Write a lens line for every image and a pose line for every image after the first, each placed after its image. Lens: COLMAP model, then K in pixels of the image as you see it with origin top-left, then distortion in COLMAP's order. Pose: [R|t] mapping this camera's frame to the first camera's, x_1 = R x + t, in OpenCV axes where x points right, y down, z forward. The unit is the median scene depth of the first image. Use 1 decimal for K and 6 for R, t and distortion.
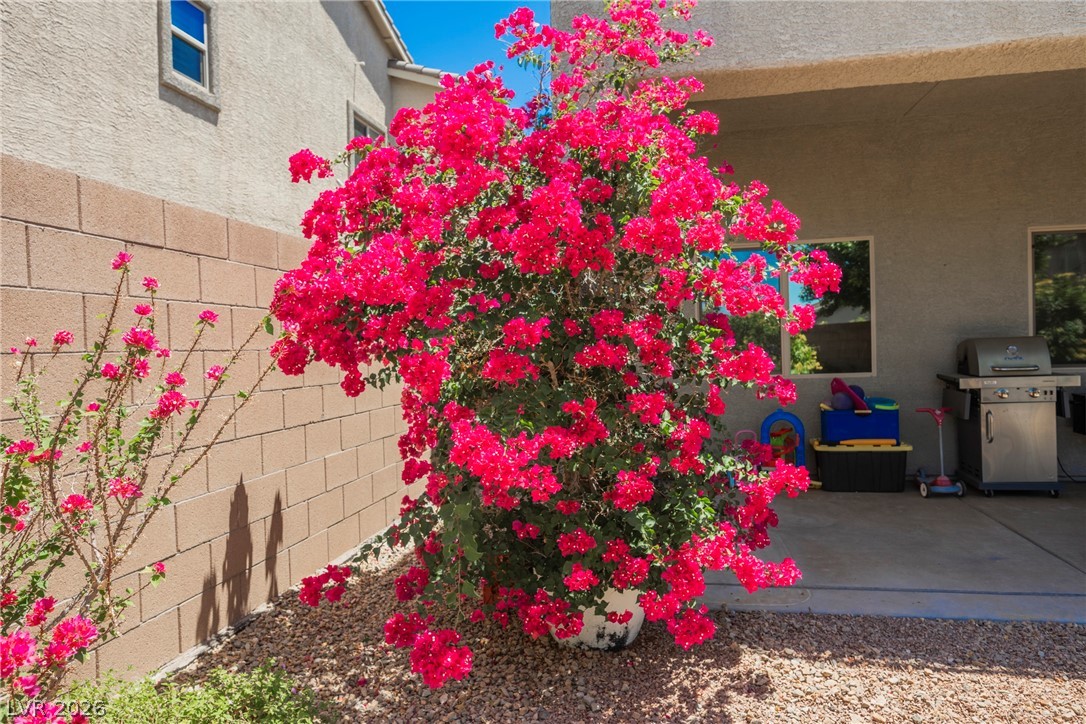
lens RADIAL K [[715.4, 0, 543.0], [0, 715.4, 362.0], [0, 0, 1]] dist [0.000022, 0.000012]
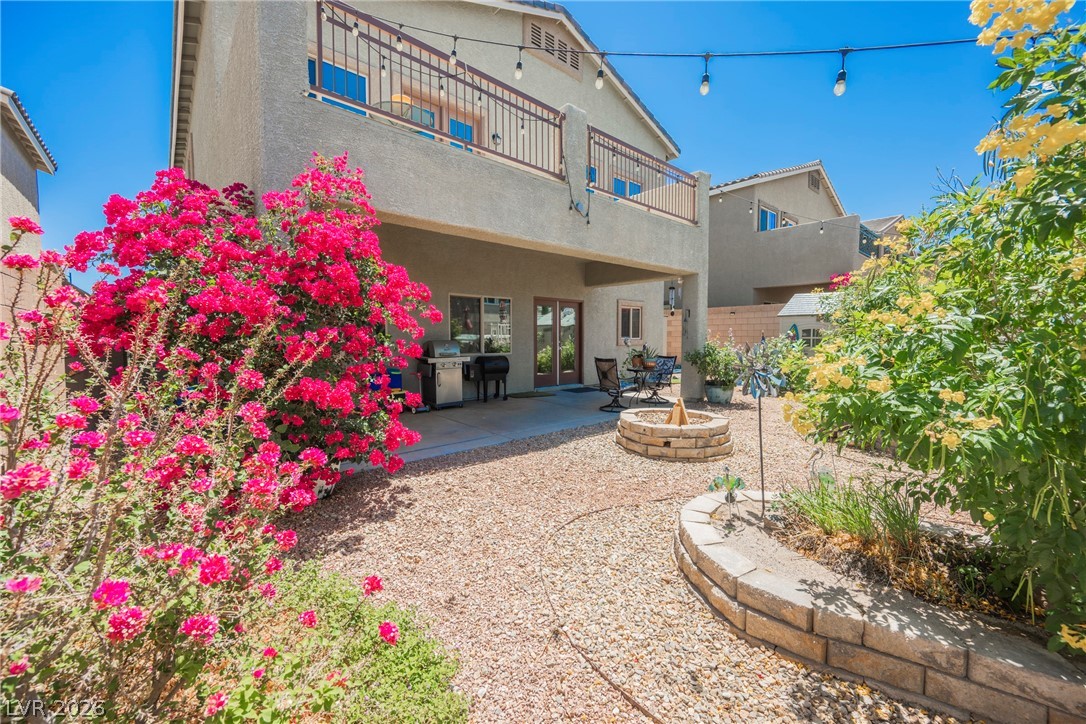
lens RADIAL K [[421.5, 0, 545.8], [0, 421.5, 361.7], [0, 0, 1]] dist [0.000029, -0.000140]
pose [[0.609531, -0.016206, 0.792597, -0.456267], [-0.000823, 0.999778, 0.021075, 0.009180], [-0.792762, -0.013498, 0.609382, -0.173502]]
